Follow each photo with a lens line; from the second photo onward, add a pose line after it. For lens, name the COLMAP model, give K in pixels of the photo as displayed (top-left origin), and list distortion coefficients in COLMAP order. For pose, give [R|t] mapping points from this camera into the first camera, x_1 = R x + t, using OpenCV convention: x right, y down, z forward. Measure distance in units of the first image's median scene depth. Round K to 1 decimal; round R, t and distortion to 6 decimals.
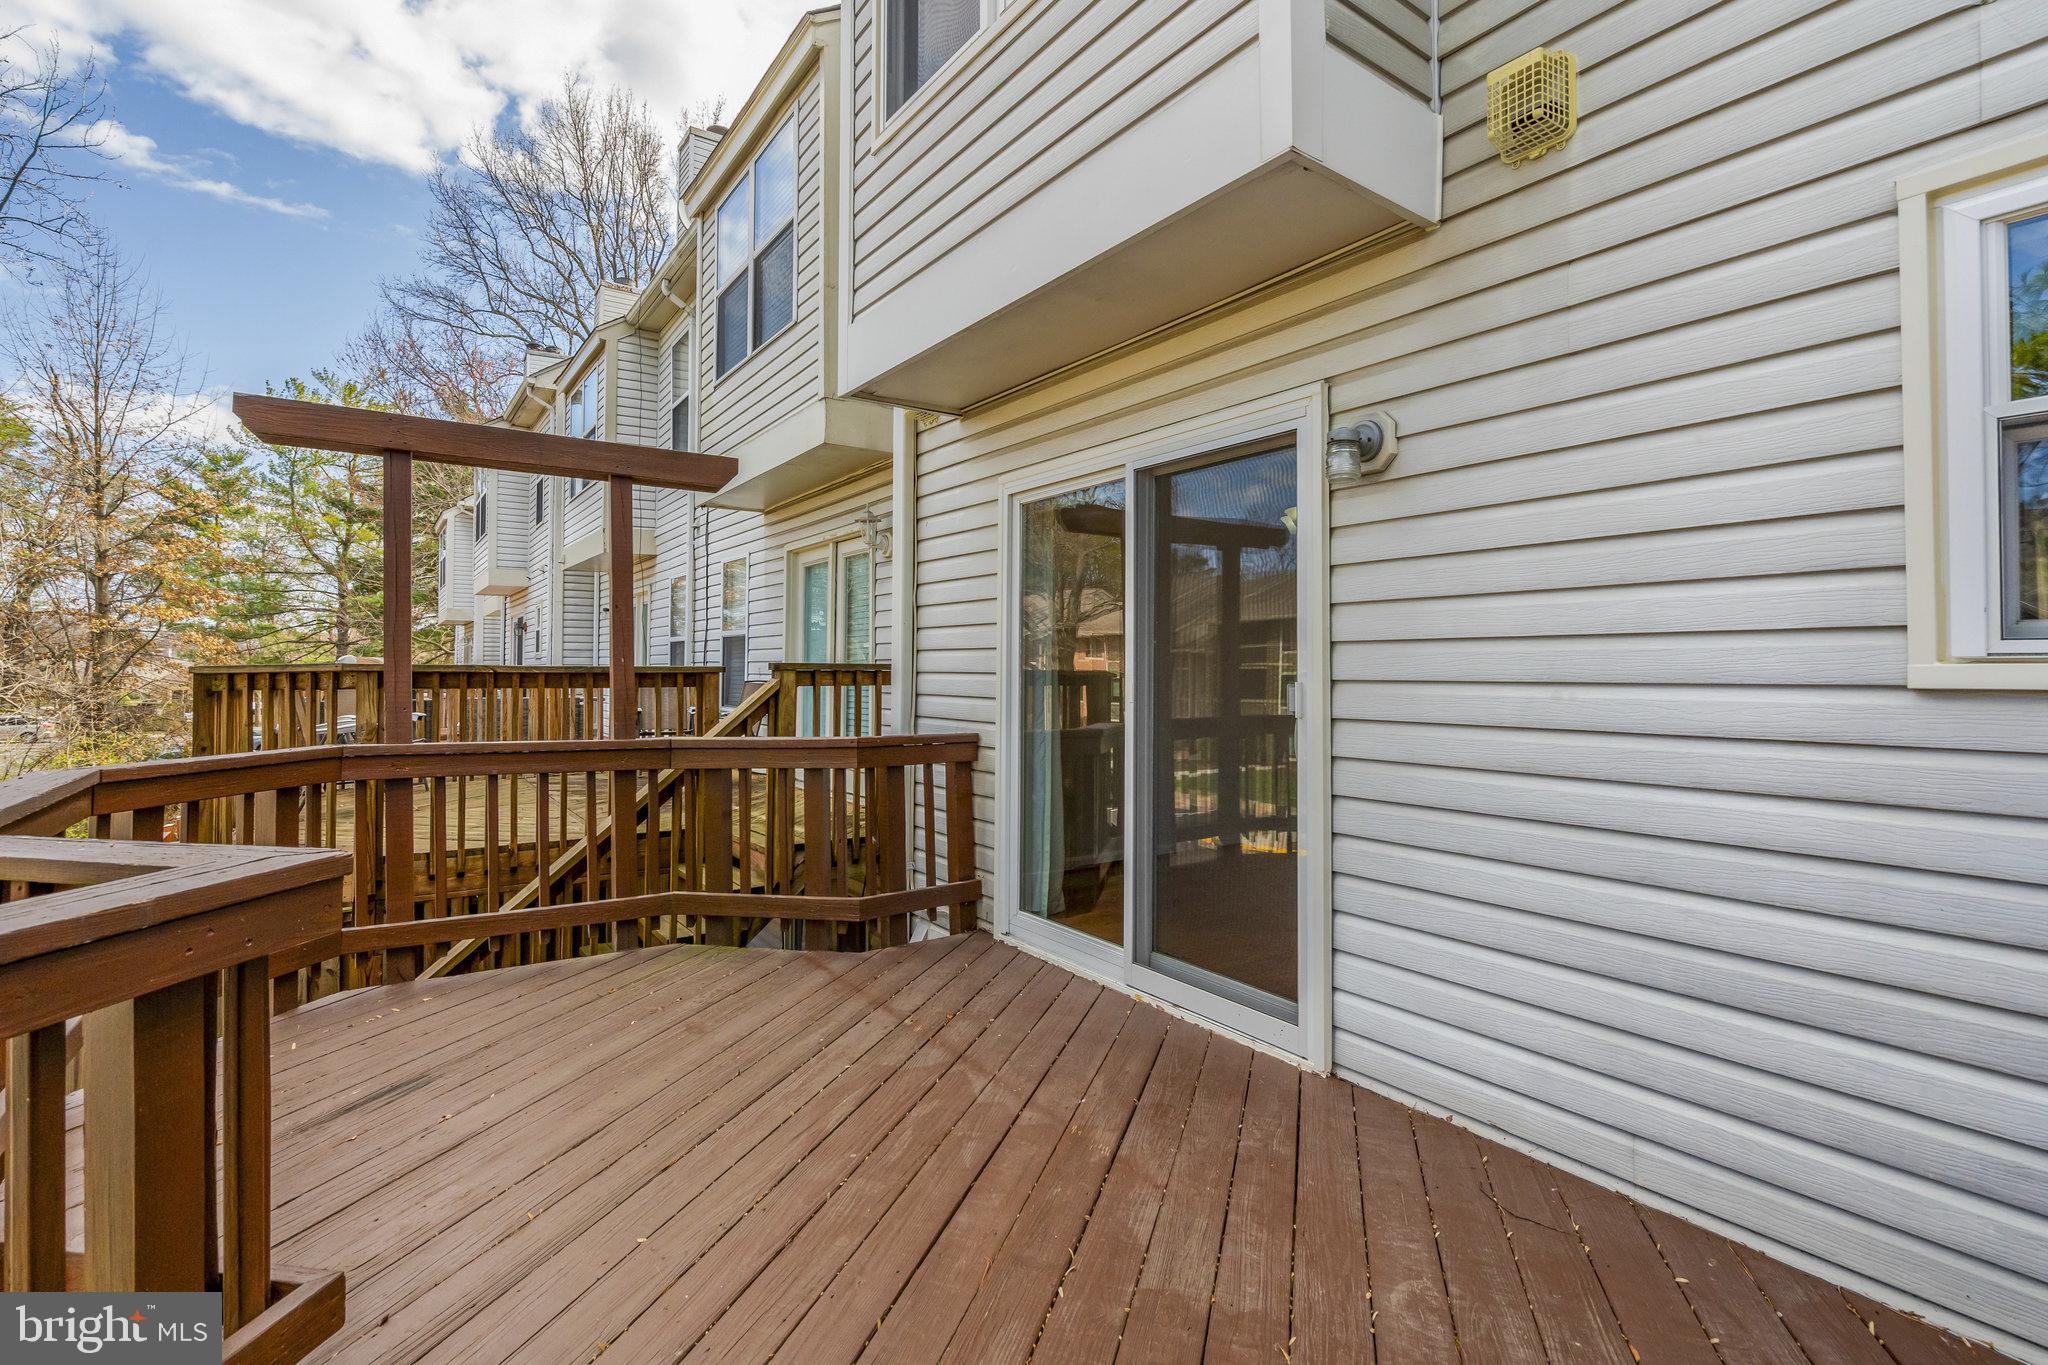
lens RADIAL K [[925.8, 0, 1025.6], [0, 925.8, 656.9], [0, 0, 1]] dist [-0.003160, -0.000209]
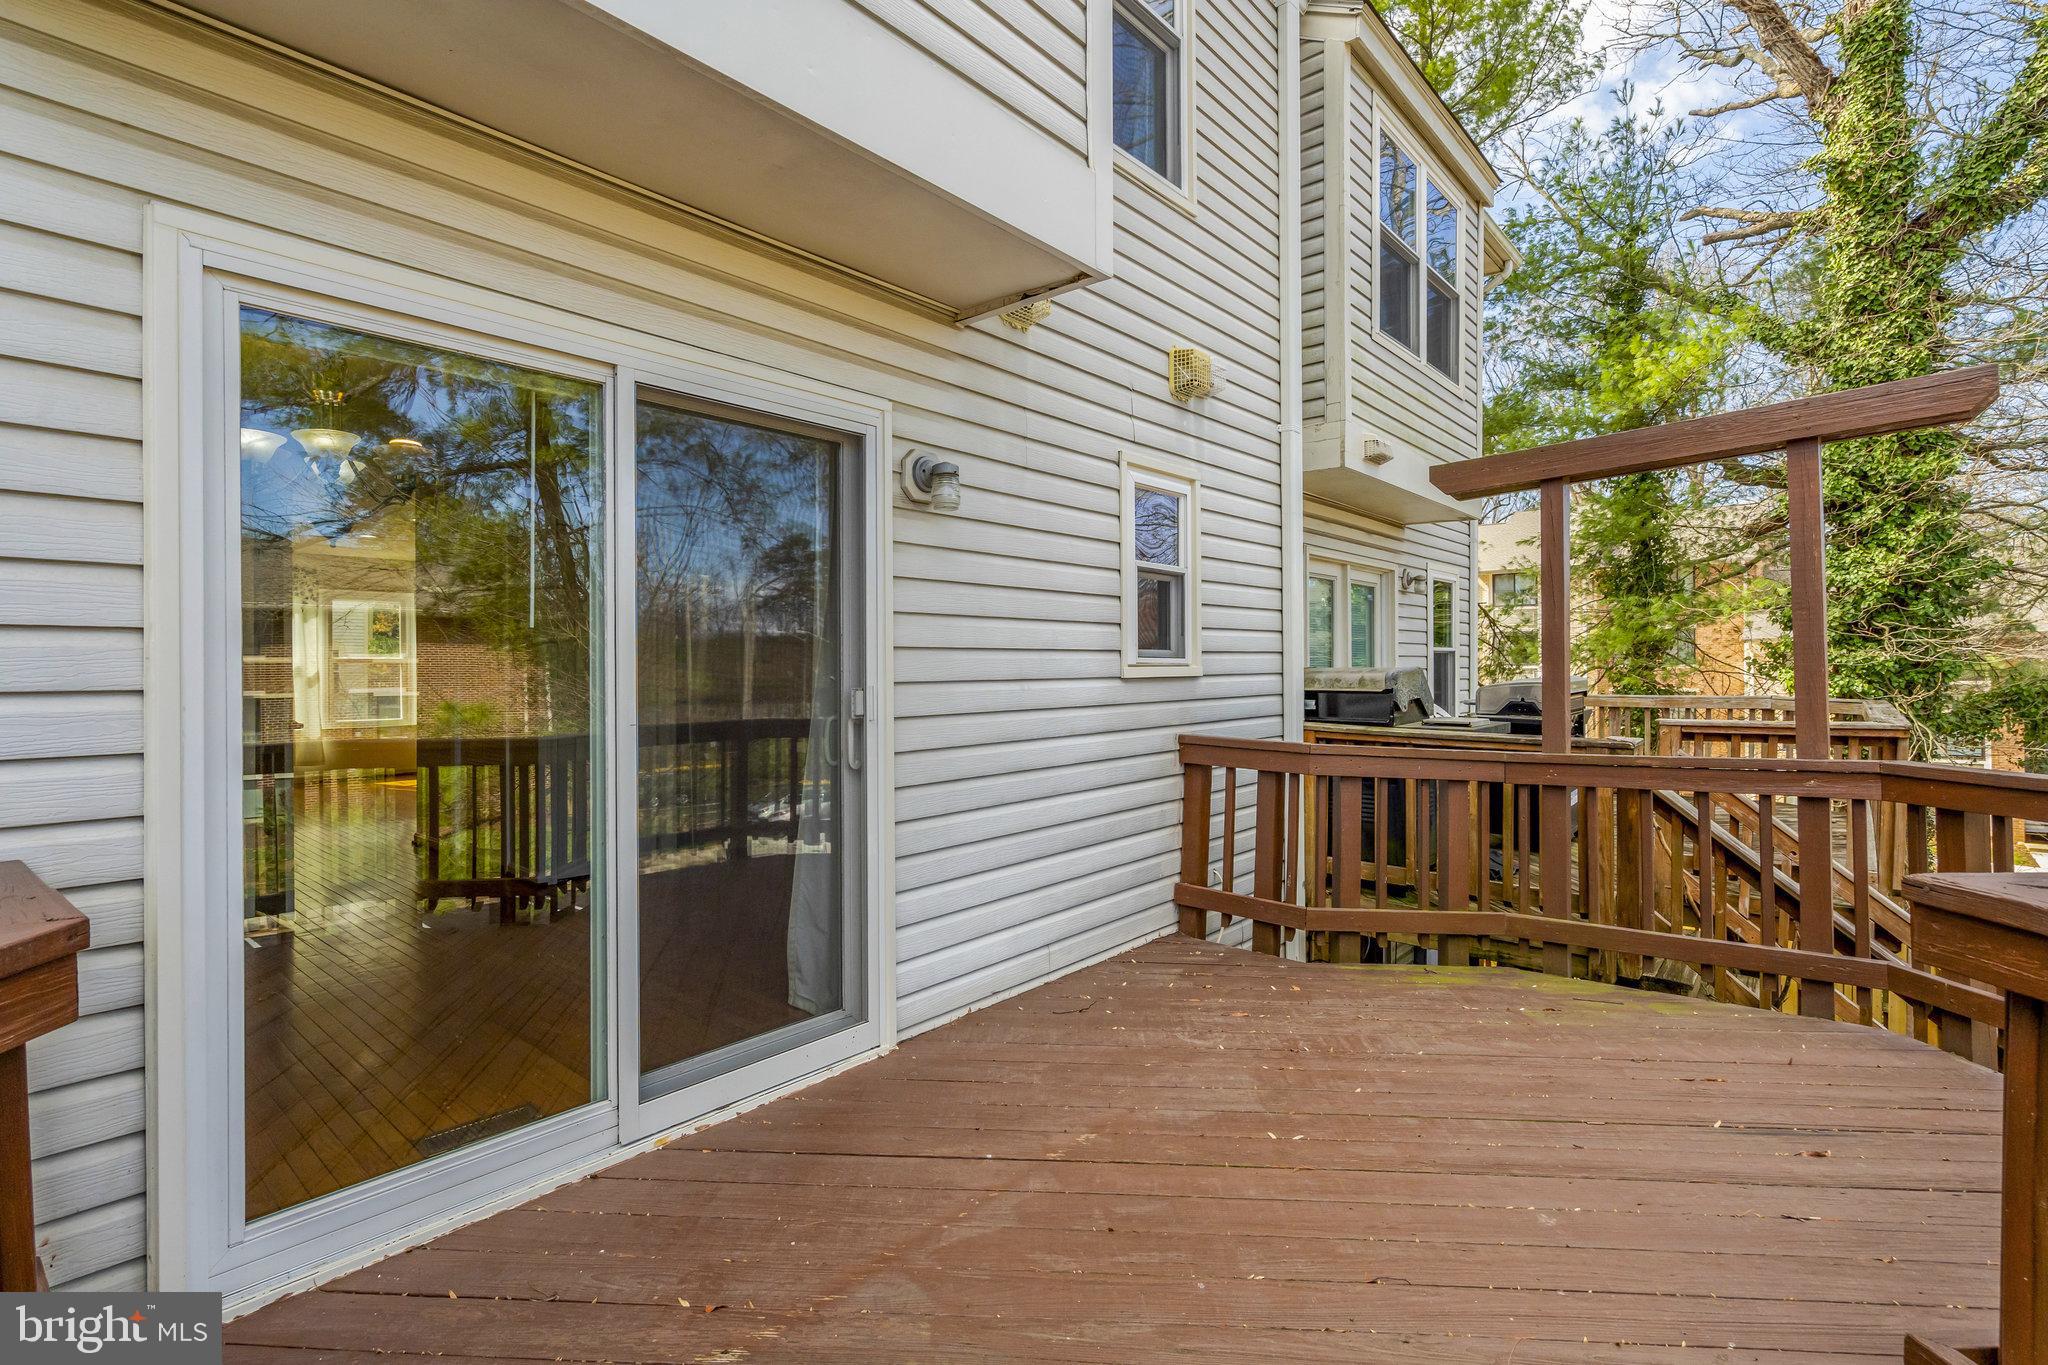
lens RADIAL K [[944.1, 0, 1012.8], [0, 944.1, 667.5], [0, 0, 1]] dist [-0.004785, 0.000836]
pose [[-0.219288, -0.001628, 0.975659, -0.765123], [-0.007672, 0.999971, -0.000056, 0.007817], [-0.975630, -0.007498, -0.219294, 1.089834]]
